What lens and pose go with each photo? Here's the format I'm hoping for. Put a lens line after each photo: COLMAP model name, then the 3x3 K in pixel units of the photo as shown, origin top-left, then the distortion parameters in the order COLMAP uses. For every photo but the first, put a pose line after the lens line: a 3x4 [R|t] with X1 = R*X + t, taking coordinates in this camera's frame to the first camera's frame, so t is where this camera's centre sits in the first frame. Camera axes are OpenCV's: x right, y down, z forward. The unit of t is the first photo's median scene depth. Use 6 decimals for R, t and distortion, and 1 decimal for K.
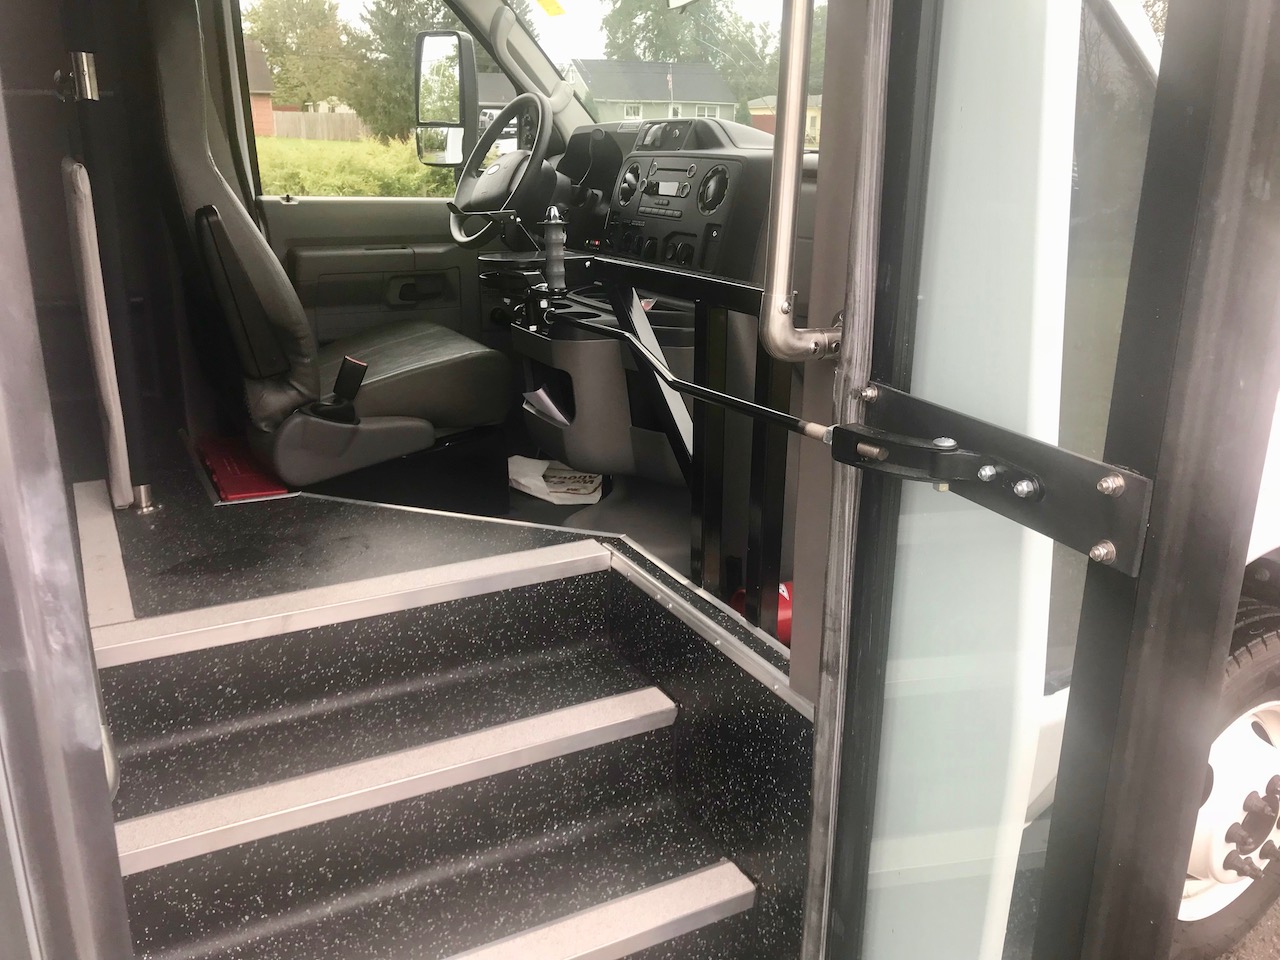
lens RADIAL K [[1051.5, 0, 644.5], [0, 1051.5, 461.9], [0, 0, 1]] dist [0.080860, -0.232793]
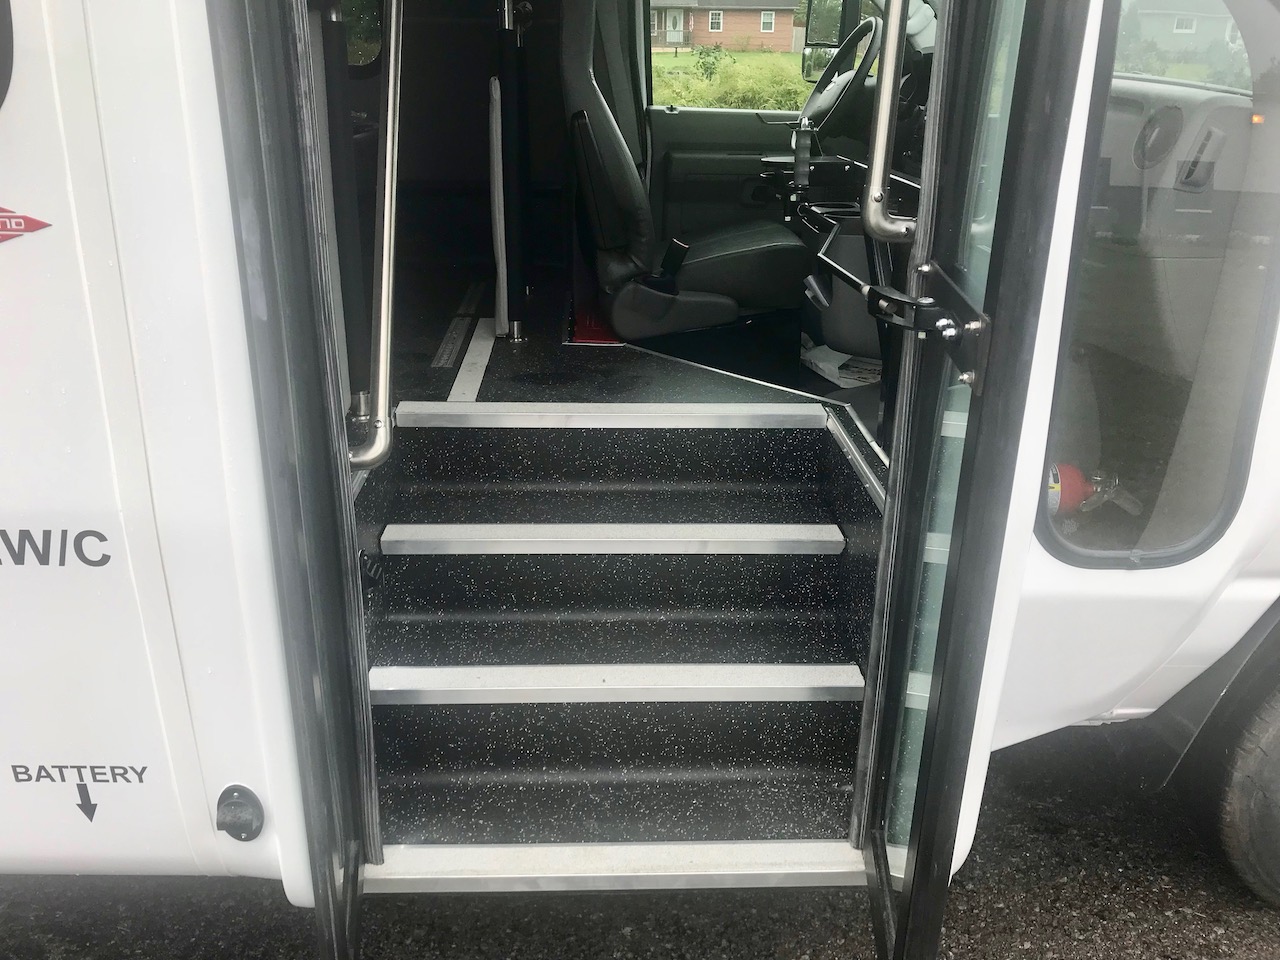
lens RADIAL K [[1049.3, 0, 640.0], [0, 1049.3, 480.0], [0, 0, 1]] dist [0.093736, -0.158290]
pose [[0.895926, 0.168772, -0.410892, 0.298082], [-0.133360, 0.984534, 0.113610, 0.054608], [0.423712, -0.046989, 0.904577, -0.192811]]
